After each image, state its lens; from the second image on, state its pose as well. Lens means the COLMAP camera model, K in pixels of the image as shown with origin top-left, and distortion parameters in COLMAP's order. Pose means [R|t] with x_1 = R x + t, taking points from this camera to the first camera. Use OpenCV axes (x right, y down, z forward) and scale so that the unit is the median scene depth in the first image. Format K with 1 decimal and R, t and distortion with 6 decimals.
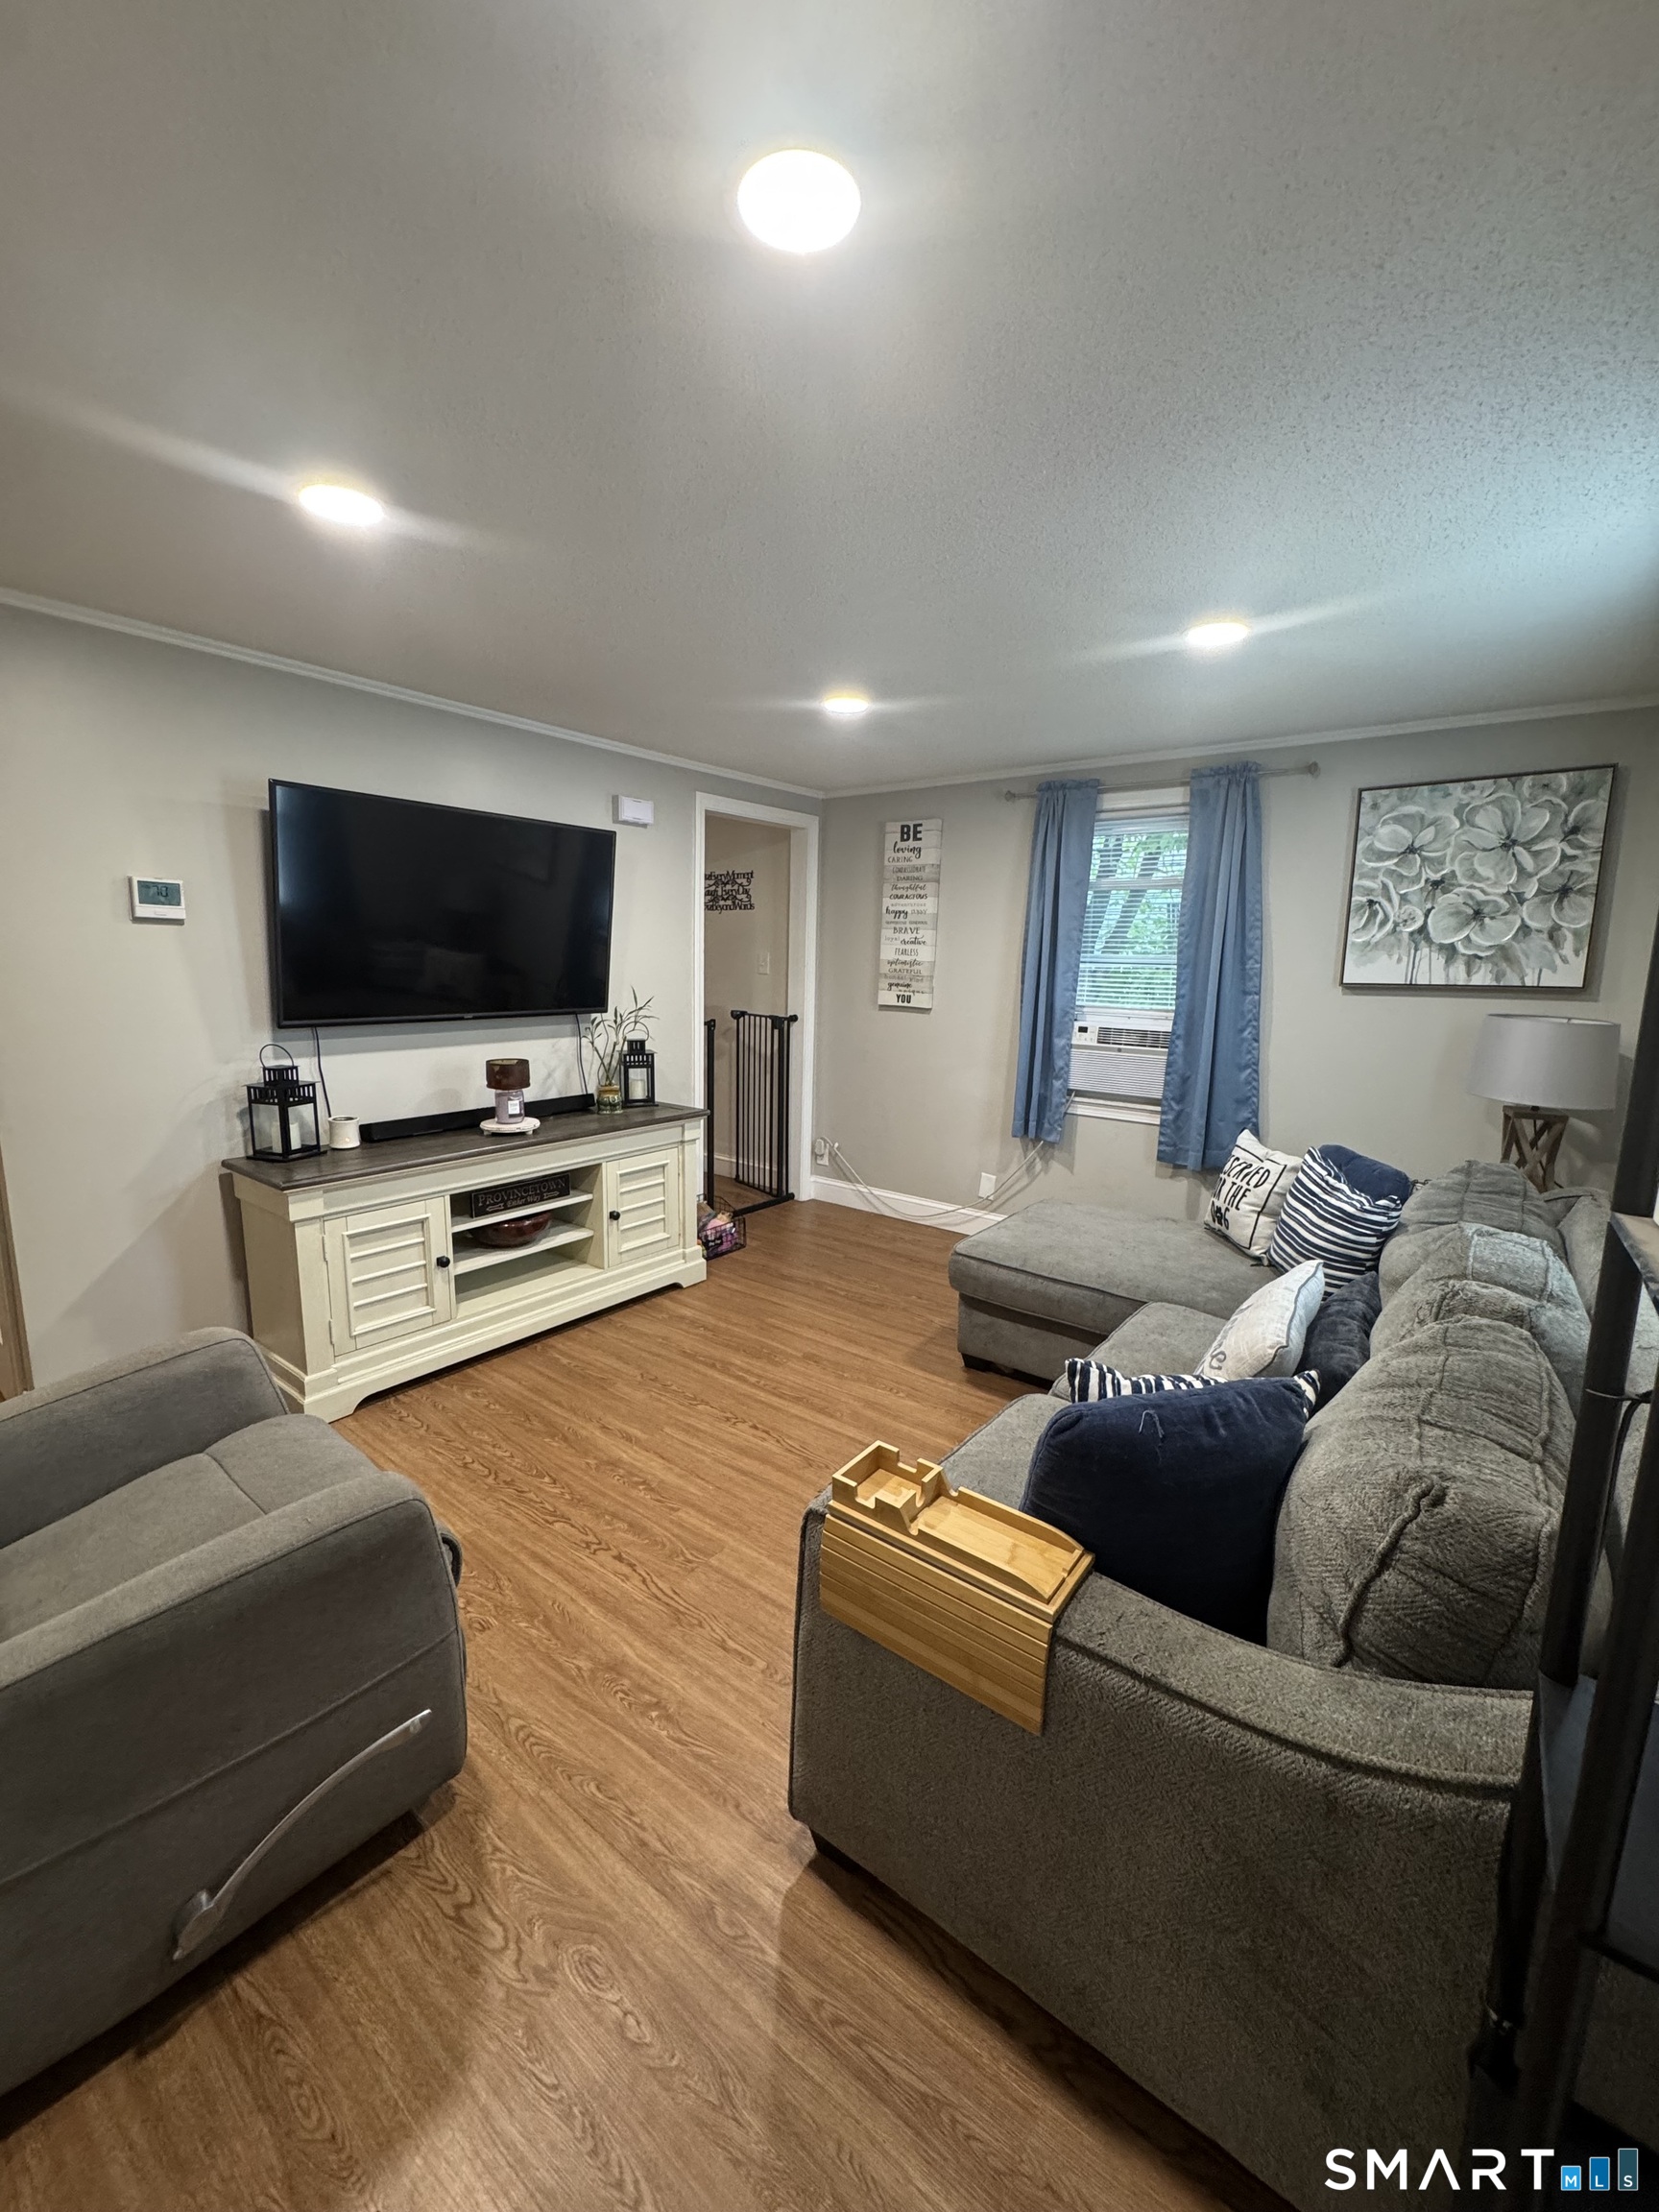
lens RADIAL K [[887.1, 0, 835.6], [0, 887.1, 1108.0], [0, 0, 1]] dist [-0.003047, 0.000430]
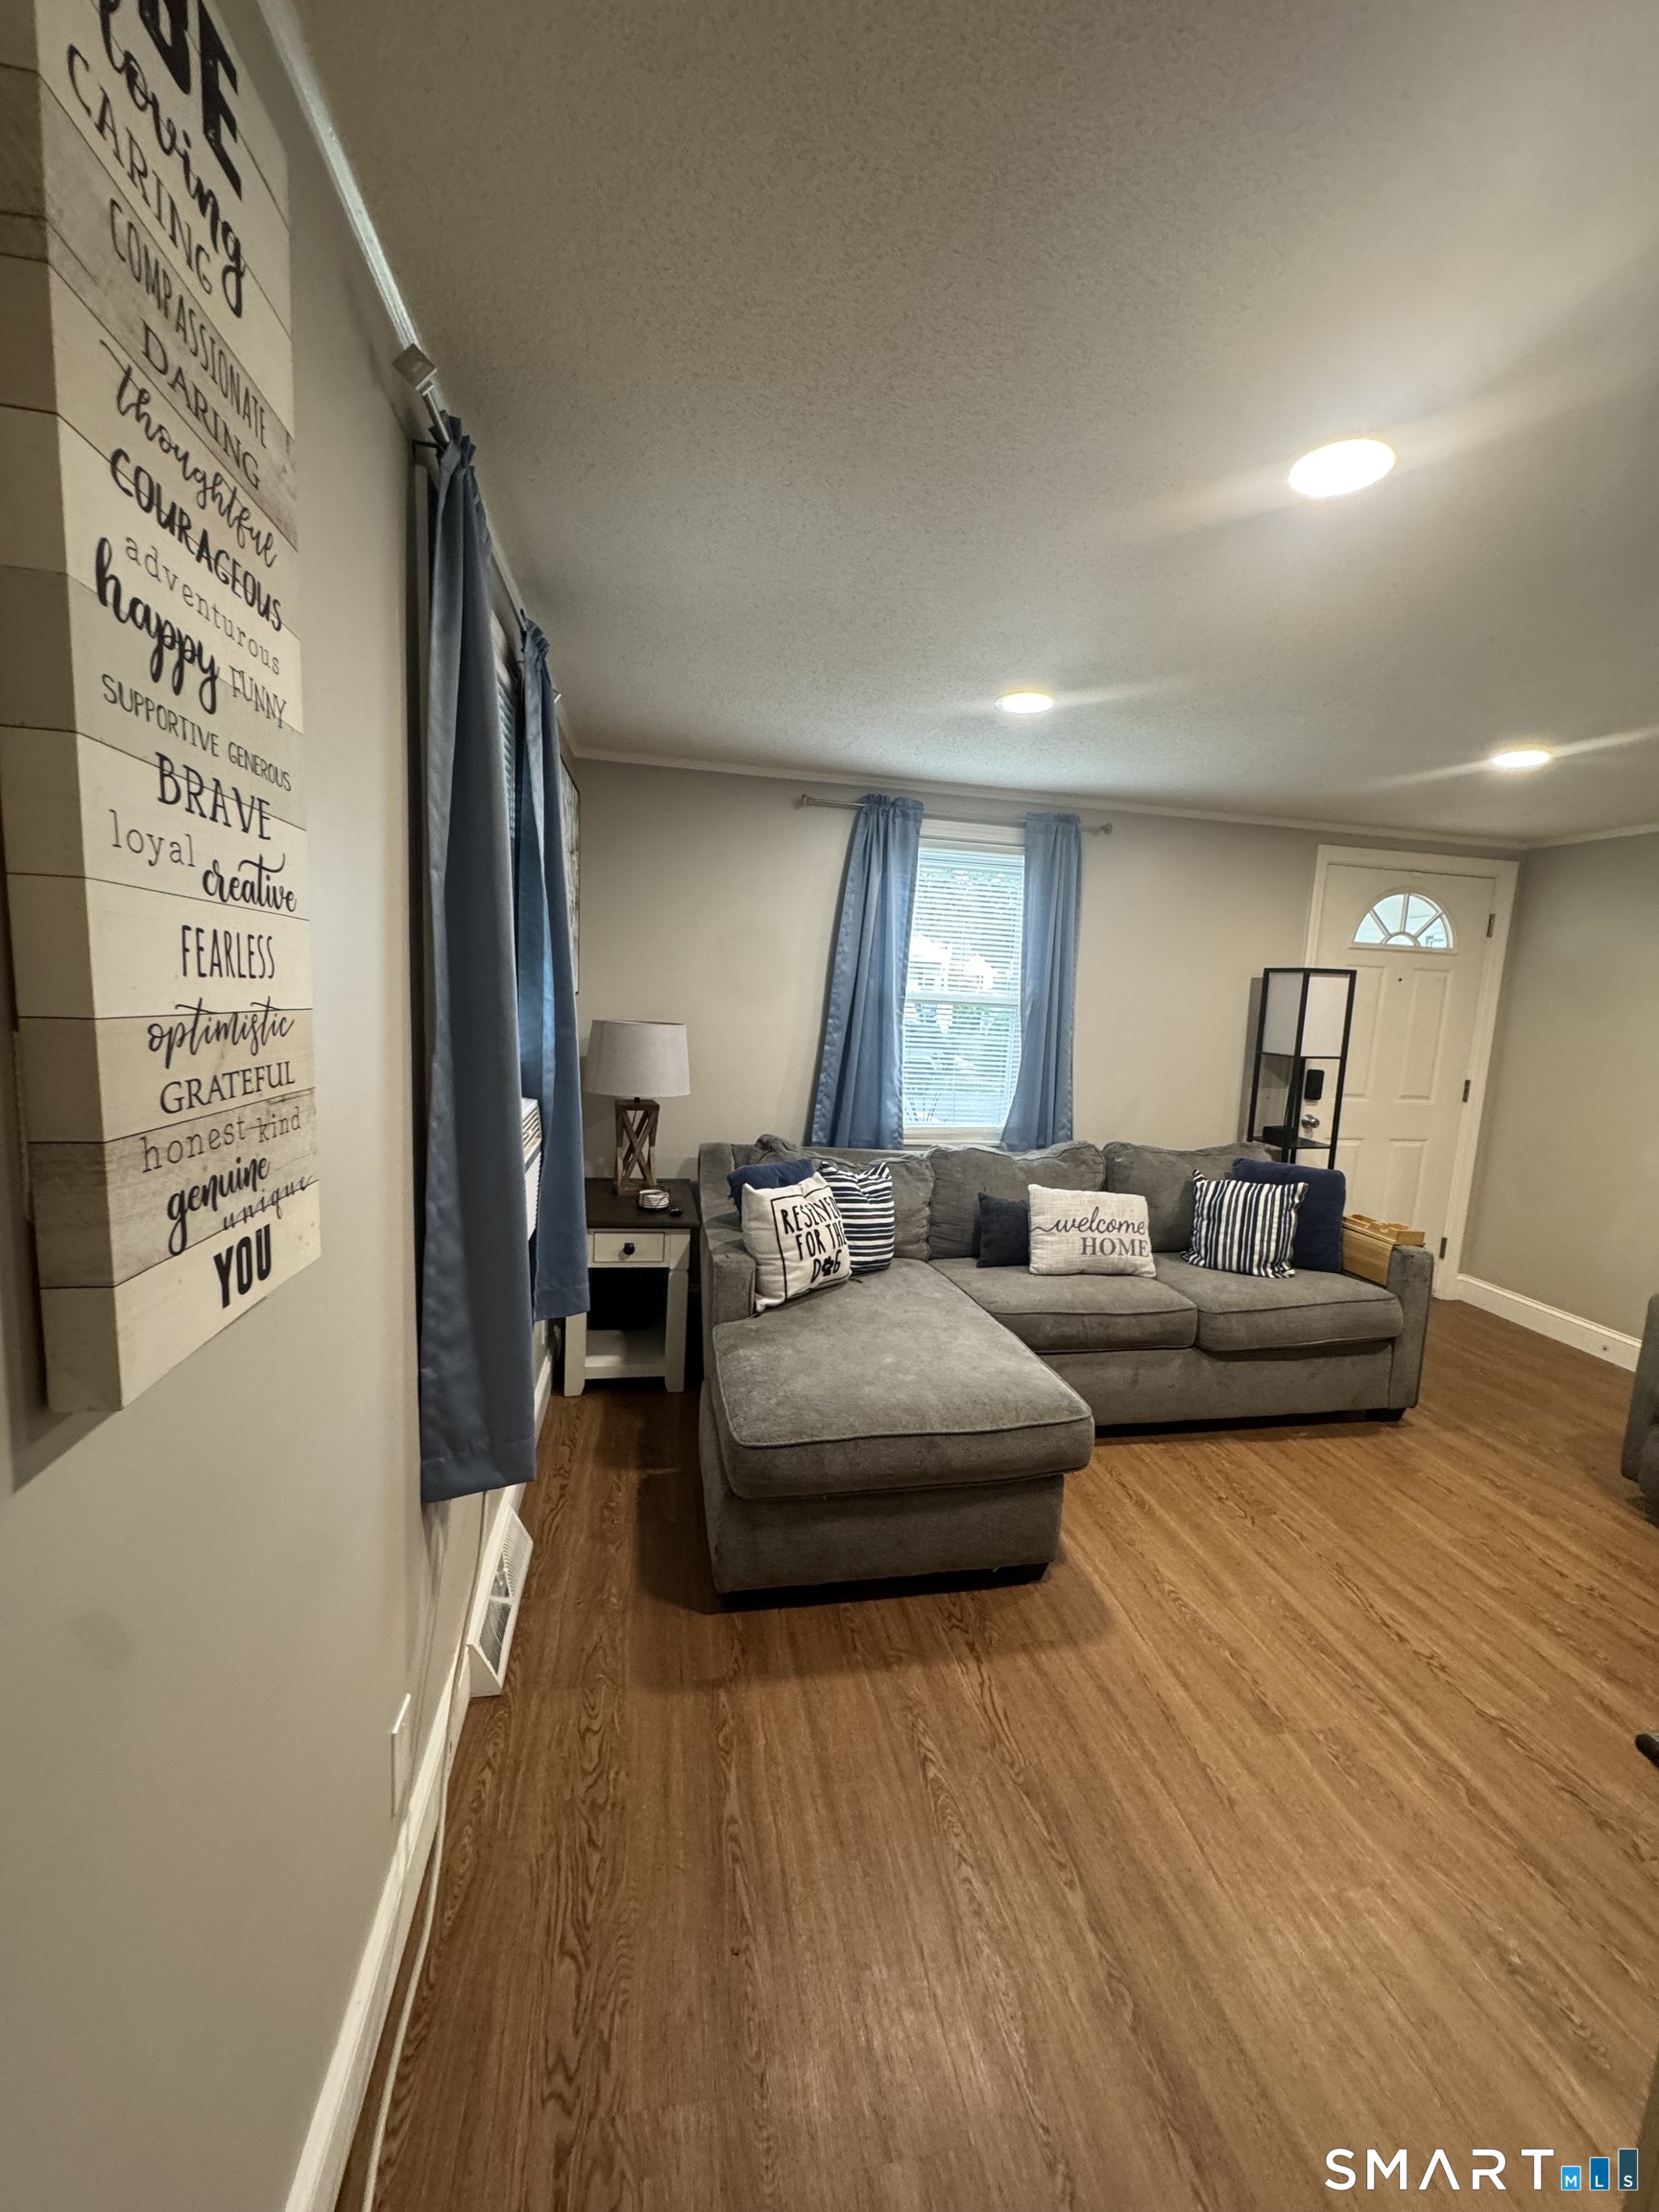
lens RADIAL K [[887.1, 0, 835.6], [0, 887.1, 1108.0], [0, 0, 1]] dist [-0.003047, 0.000430]
pose [[-0.743974, -0.152921, 0.650475, -0.147051], [0.046133, 0.959384, 0.278307, -0.299934], [-0.666614, 0.237062, -0.706701, 1.667501]]
